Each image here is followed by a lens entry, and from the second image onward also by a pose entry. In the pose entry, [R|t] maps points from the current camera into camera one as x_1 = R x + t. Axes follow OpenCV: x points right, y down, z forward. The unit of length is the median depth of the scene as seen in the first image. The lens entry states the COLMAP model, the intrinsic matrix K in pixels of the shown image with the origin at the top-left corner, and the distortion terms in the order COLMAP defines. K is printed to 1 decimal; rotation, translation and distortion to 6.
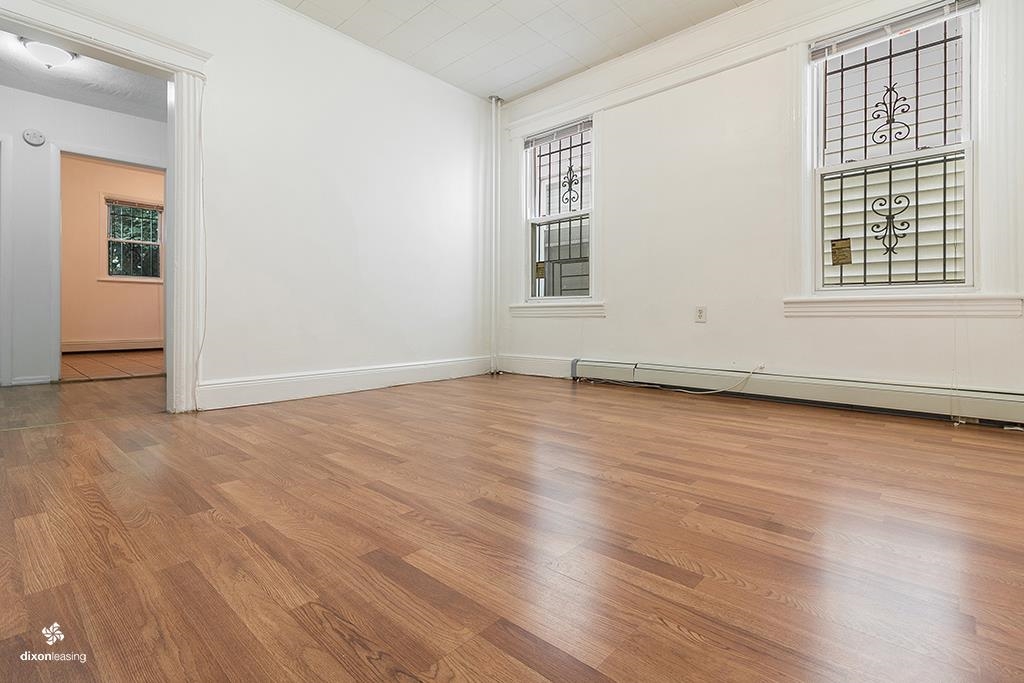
lens RADIAL K [[465.6, 0, 497.8], [0, 465.6, 342.9], [0, 0, 1]] dist [-0.002830, 0.000140]
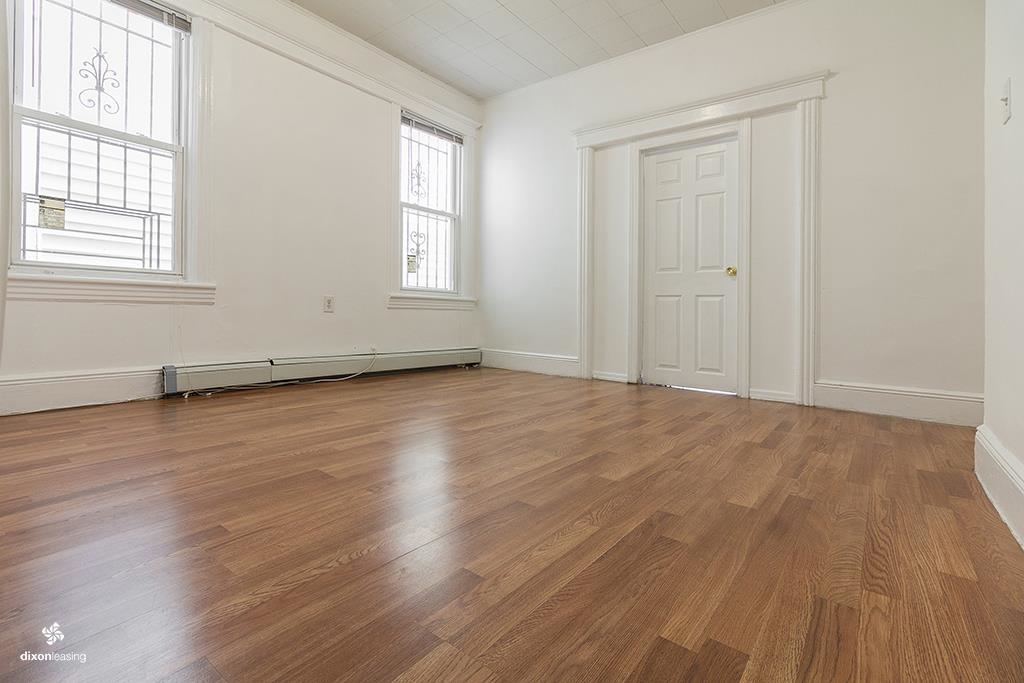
lens RADIAL K [[481.8, 0, 507.9], [0, 481.8, 330.6], [0, 0, 1]] dist [-0.000561, 0.000130]
pose [[-0.070582, -0.042071, 0.996618, -0.788235], [0.031141, 0.998530, 0.044357, -0.045268], [-0.997020, 0.034167, -0.069168, 0.812417]]
